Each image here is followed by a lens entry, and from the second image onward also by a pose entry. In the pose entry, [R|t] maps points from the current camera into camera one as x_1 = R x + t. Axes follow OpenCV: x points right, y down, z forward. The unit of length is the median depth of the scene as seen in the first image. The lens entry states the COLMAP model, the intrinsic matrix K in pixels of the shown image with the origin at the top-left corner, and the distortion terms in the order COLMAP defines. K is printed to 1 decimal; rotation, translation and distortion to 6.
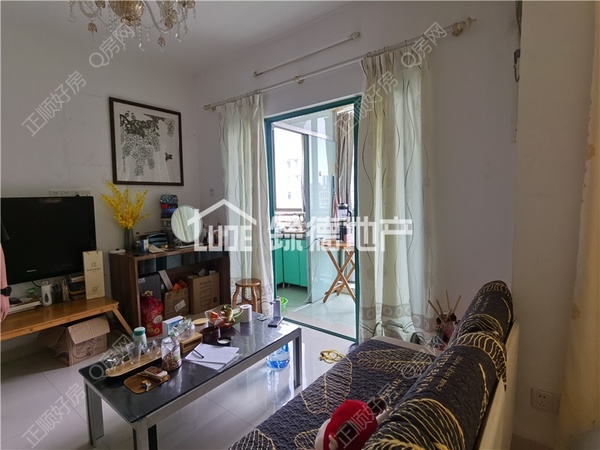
lens RADIAL K [[308.6, 0, 300.0], [0, 308.6, 225.0], [0, 0, 1]] dist [0.000323, -0.000401]
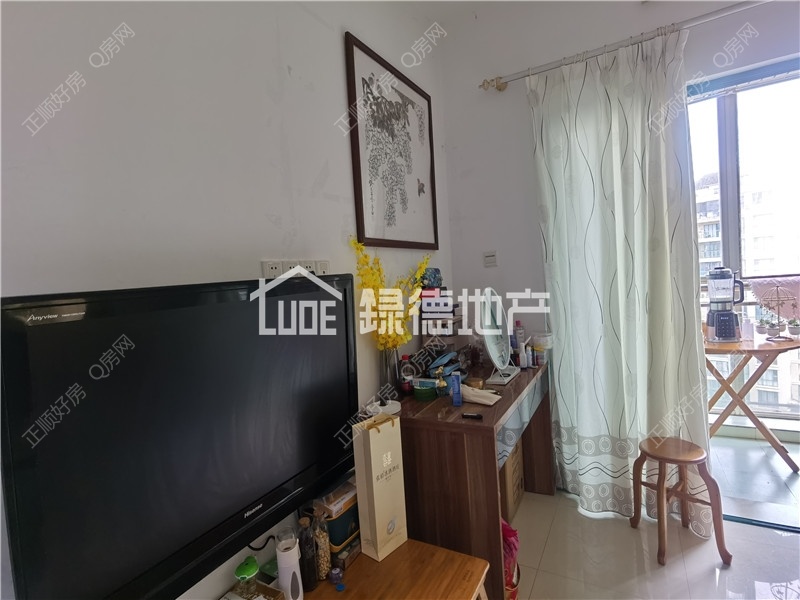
lens RADIAL K [[406.9, 0, 399.4], [0, 406.9, 304.7], [0, 0, 1]] dist [0.000454, -0.000050]
pose [[0.986479, -0.069893, 0.148238, -0.592348], [0.074602, 0.996863, -0.026440, -0.033171], [-0.145925, 0.037141, 0.988598, 0.429709]]
